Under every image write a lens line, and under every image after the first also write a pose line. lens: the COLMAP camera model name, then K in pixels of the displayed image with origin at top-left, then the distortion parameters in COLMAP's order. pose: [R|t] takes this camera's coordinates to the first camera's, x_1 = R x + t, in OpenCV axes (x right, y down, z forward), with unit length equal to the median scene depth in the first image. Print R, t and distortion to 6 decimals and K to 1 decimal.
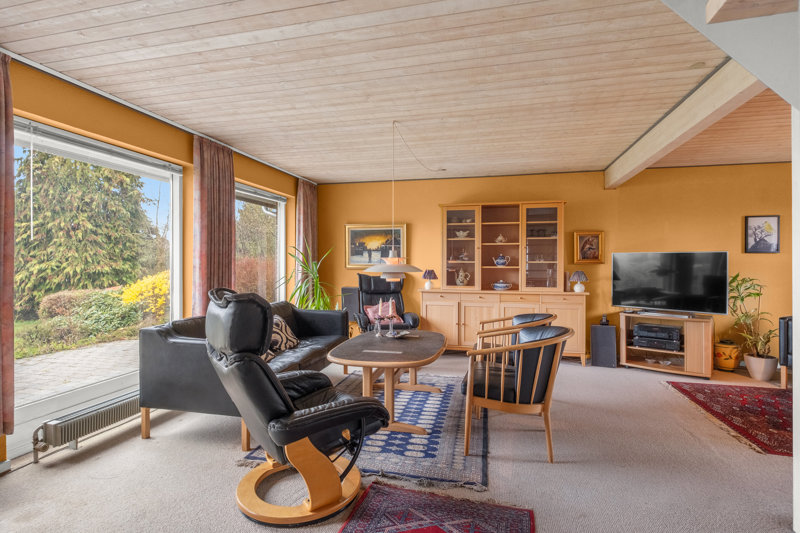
lens RADIAL K [[412.3, 0, 398.4], [0, 412.3, 261.8], [0, 0, 1]] dist [-0.002867, -0.002262]
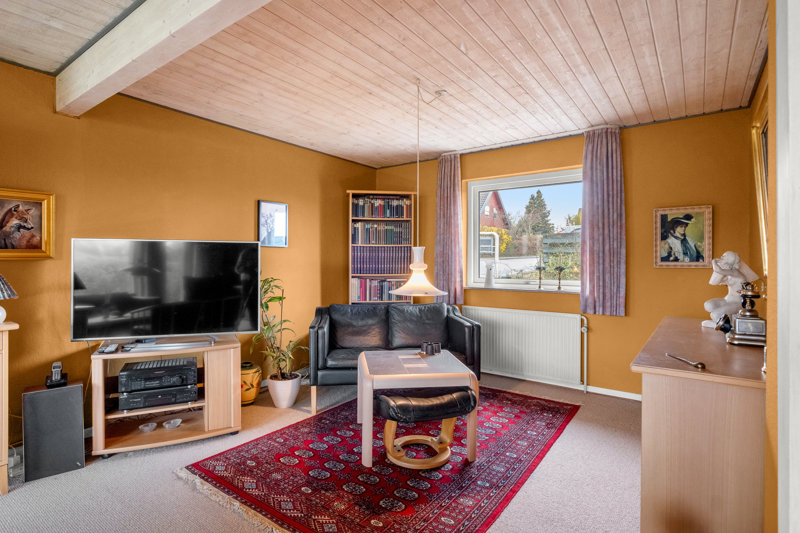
lens RADIAL K [[412.3, 0, 392.4], [0, 412.3, 262.0], [0, 0, 1]] dist [-0.002867, -0.002262]
pose [[0.388628, -0.003699, 0.921387, 0.214327], [-0.003868, 0.999977, 0.005646, 0.003855], [-0.921387, -0.005758, 0.388605, 0.461309]]
